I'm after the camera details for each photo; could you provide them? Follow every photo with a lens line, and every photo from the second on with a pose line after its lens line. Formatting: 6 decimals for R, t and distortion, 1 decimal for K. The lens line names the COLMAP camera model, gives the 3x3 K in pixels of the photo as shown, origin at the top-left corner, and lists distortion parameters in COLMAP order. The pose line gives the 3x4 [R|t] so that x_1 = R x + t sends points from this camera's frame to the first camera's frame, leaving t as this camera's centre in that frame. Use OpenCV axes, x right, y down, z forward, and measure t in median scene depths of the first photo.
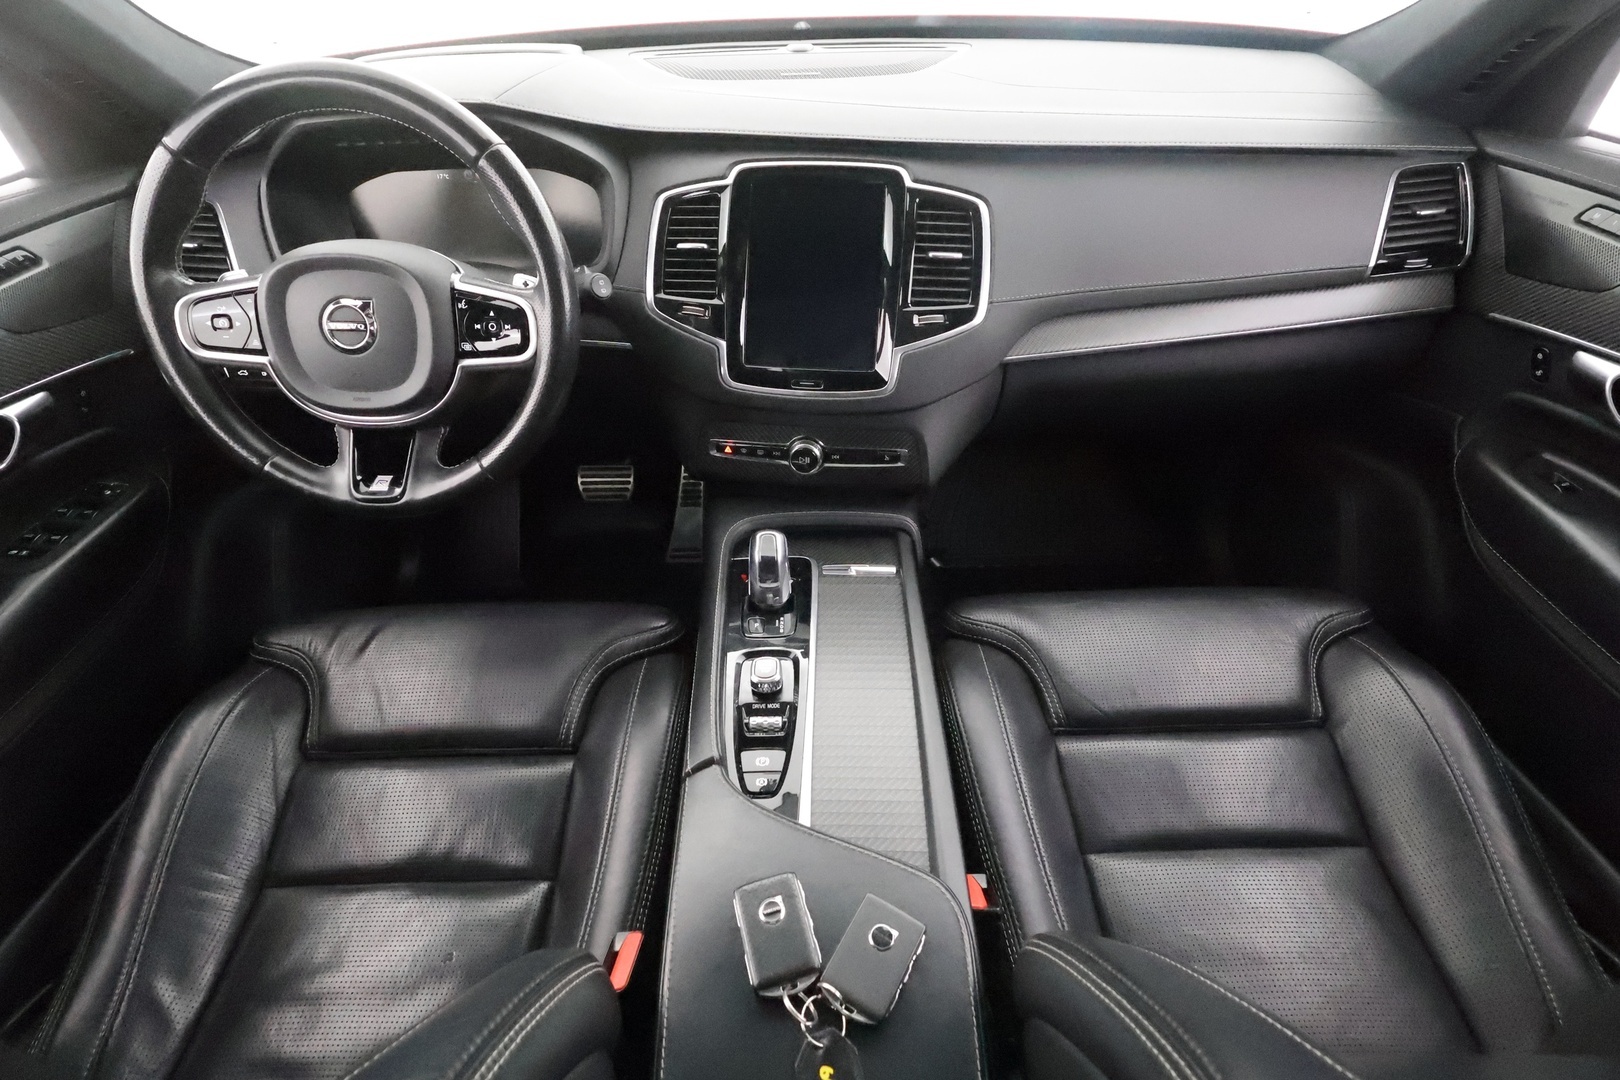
lens RADIAL K [[770.9, 0, 823.4], [0, 770.9, 540.2], [0, 0, 1]] dist [-0.010805, 0.000222]
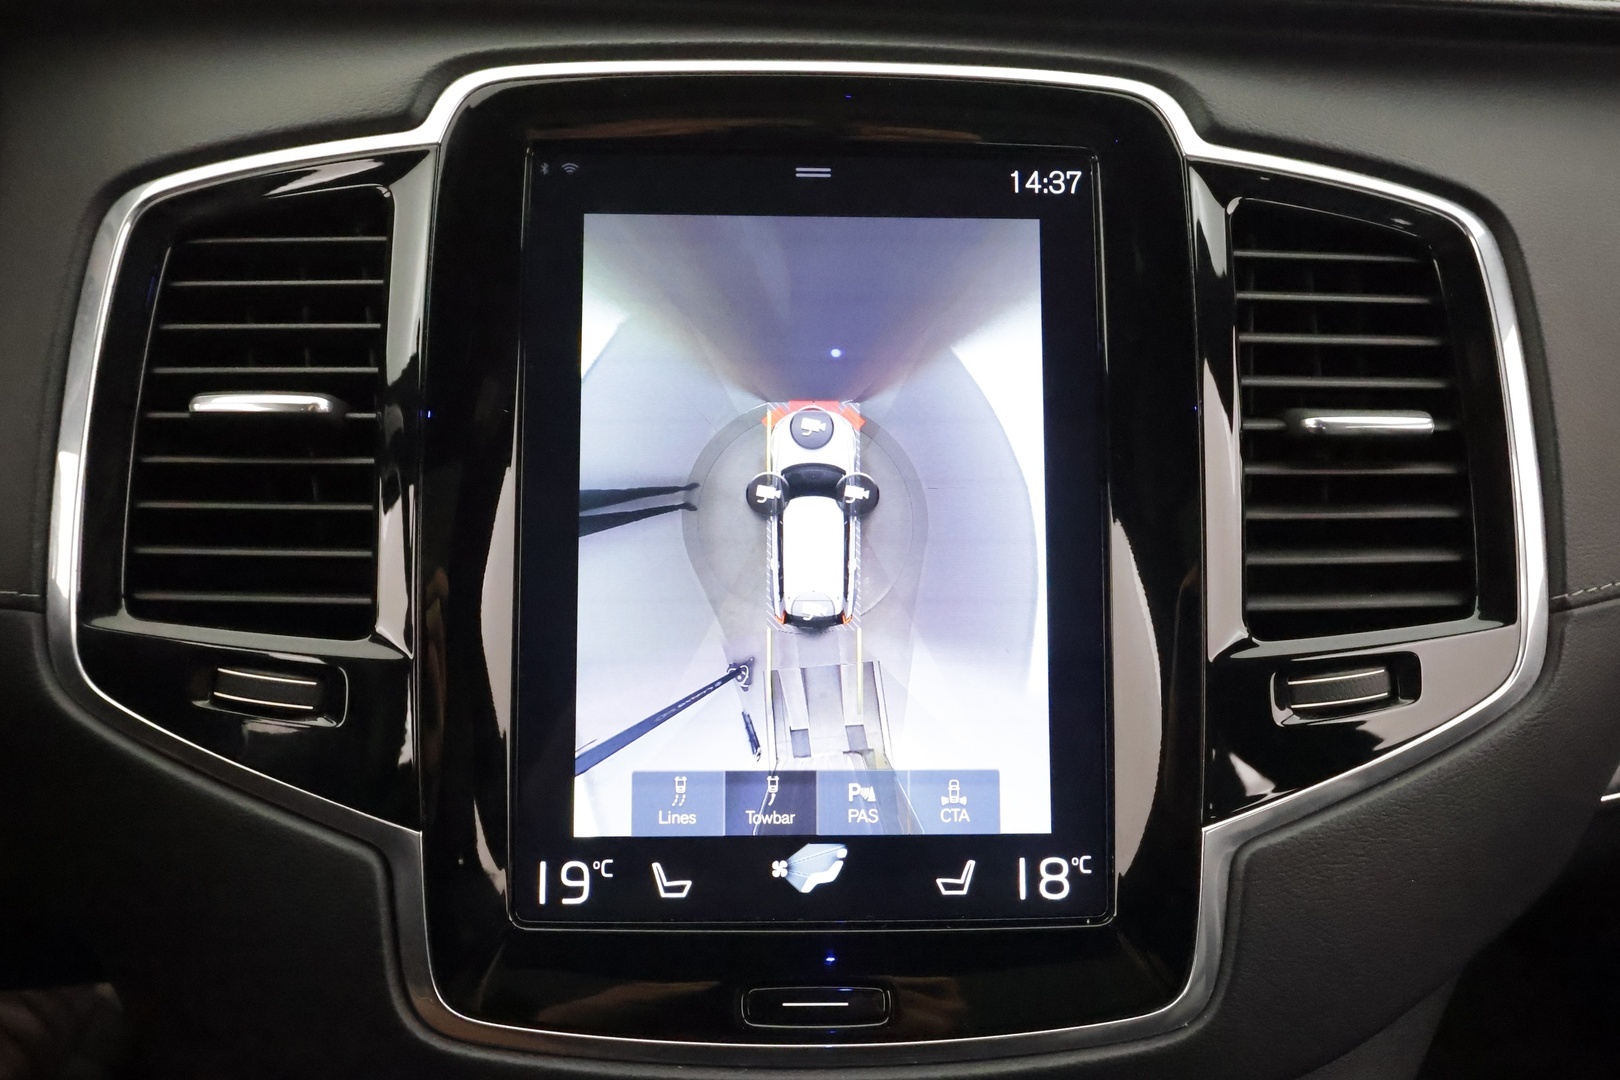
lens RADIAL K [[1339.4, 0, 816.5], [0, 1339.4, 533.4], [0, 0, 1]] dist [0.002499, -0.003176]
pose [[0.988216, -0.037133, 0.148493, -0.073174], [0.068810, 0.974345, -0.214282, -0.258747], [-0.136727, 0.221975, 0.965419, 0.629294]]
